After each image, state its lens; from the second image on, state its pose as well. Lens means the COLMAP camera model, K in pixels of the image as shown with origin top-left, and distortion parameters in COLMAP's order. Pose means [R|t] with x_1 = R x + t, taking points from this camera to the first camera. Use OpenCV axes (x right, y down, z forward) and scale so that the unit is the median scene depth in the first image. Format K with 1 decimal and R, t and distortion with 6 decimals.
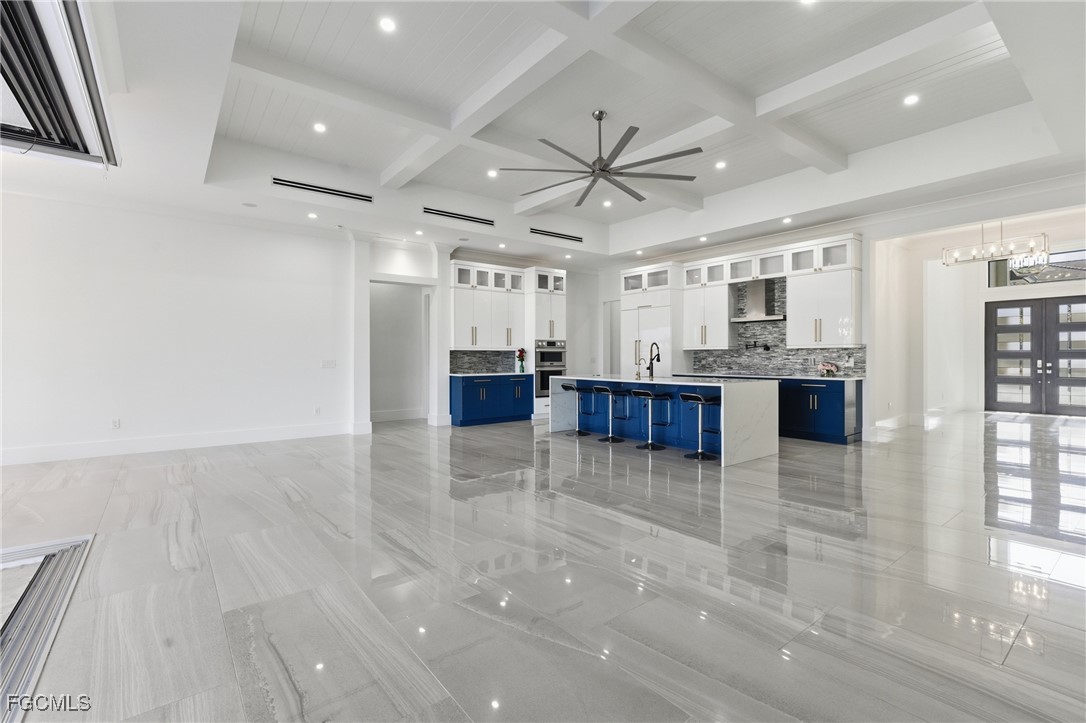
lens RADIAL K [[492.1, 0, 543.0], [0, 492.1, 361.5], [0, 0, 1]] dist [0.000401, 0.000083]
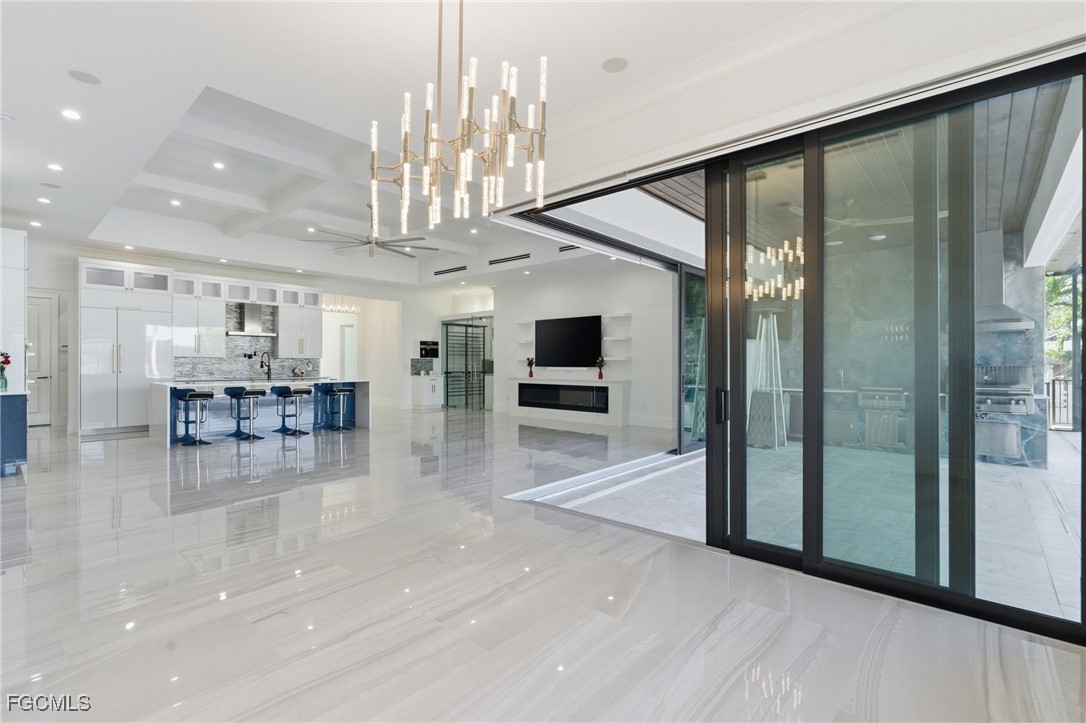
lens RADIAL K [[492.1, 0, 543.0], [0, 492.1, 361.5], [0, 0, 1]] dist [0.000401, 0.000083]
pose [[-0.184912, 0.004809, 0.982743, -0.943279], [0.012587, 0.999918, -0.002525, -0.002544], [-0.982674, 0.011903, -0.184957, 0.487925]]
